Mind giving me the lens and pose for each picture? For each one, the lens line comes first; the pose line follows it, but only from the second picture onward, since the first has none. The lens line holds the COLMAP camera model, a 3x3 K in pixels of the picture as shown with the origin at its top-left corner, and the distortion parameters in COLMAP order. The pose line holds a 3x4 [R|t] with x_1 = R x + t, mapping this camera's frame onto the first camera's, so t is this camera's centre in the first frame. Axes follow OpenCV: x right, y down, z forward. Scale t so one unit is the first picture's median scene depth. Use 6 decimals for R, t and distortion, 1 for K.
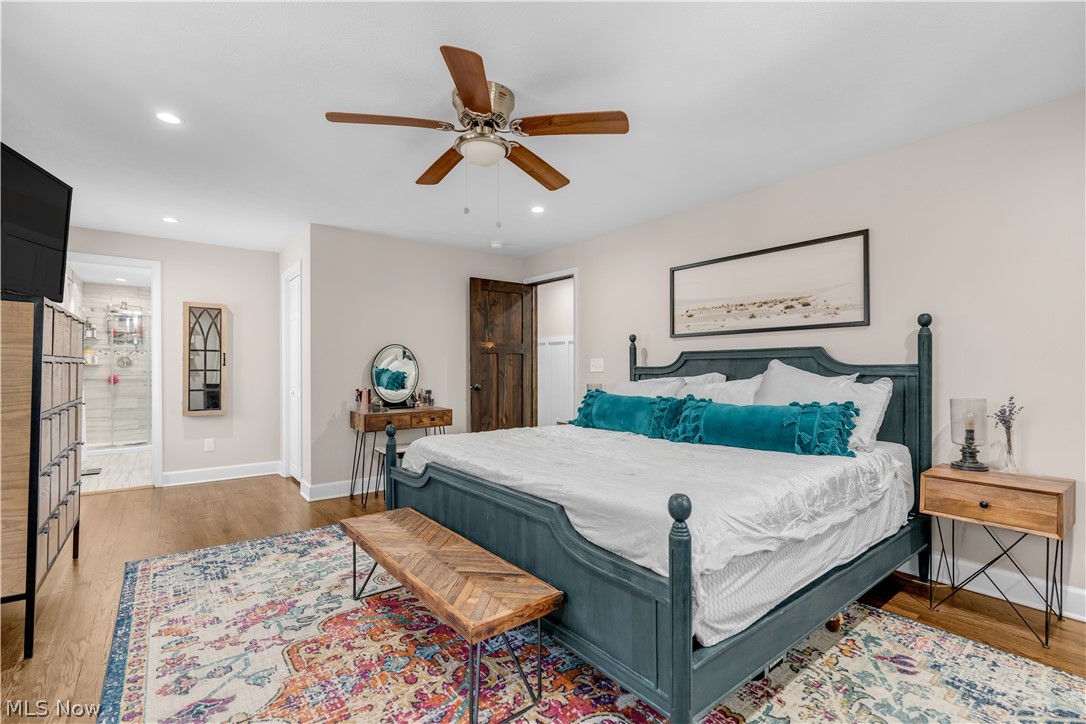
lens RADIAL K [[486.1, 0, 540.1], [0, 486.1, 365.4], [0, 0, 1]] dist [-0.000998, 0.000357]
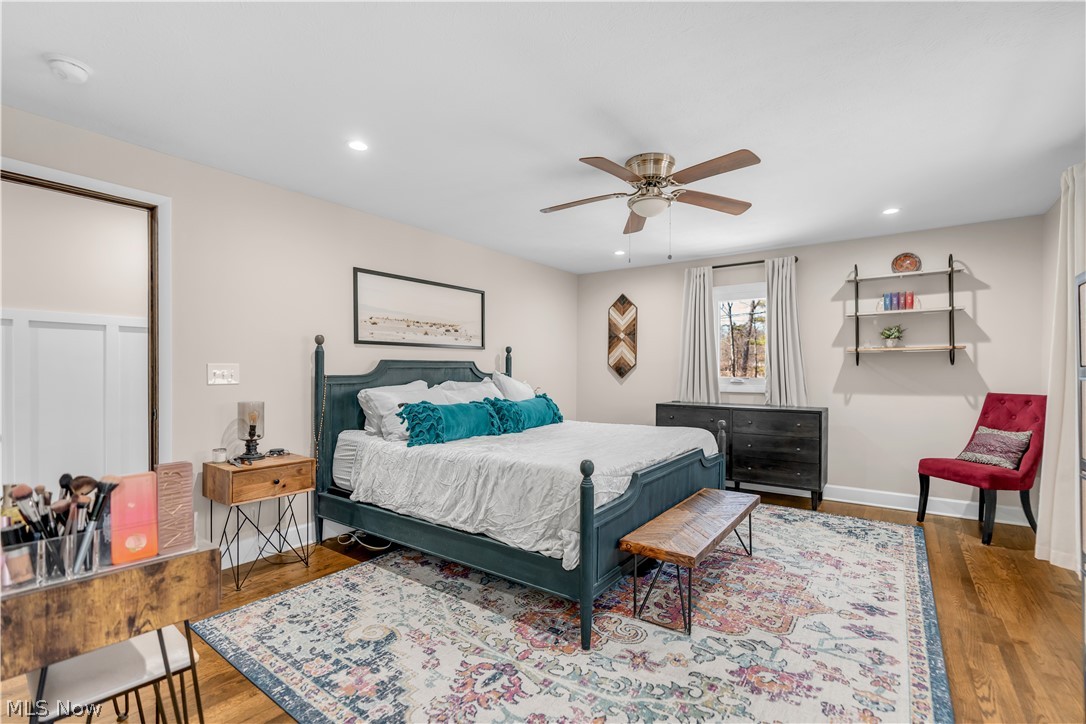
lens RADIAL K [[487.7, 0, 546.9], [0, 487.7, 371.2], [0, 0, 1]] dist [-0.004133, 0.000474]
pose [[-0.281426, 0.000384, 0.959583, -1.066973], [-0.004350, 0.999989, -0.001675, -0.007539], [-0.959573, -0.004645, -0.281421, 1.368699]]
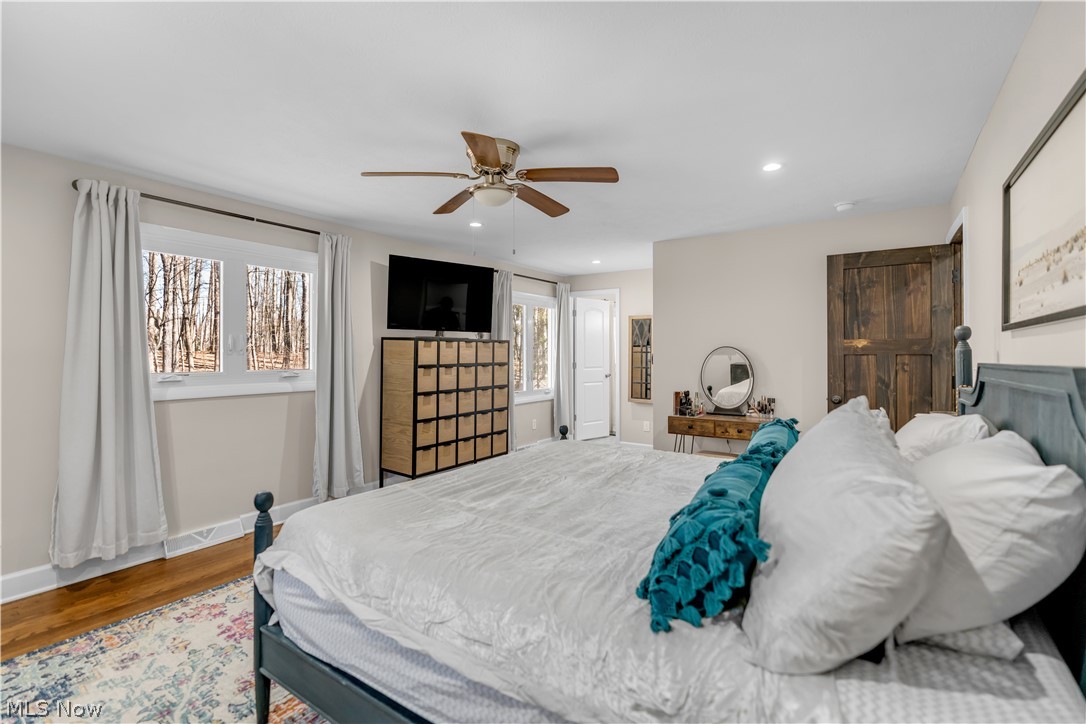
lens RADIAL K [[504.9, 0, 540.8], [0, 504.9, 350.9], [0, 0, 1]] dist [-0.001315, 0.000055]
pose [[0.311563, -0.005471, -0.950210, 0.915665], [0.000416, 0.999984, -0.005621, -0.052405], [0.950225, 0.001356, 0.311561, 0.617748]]
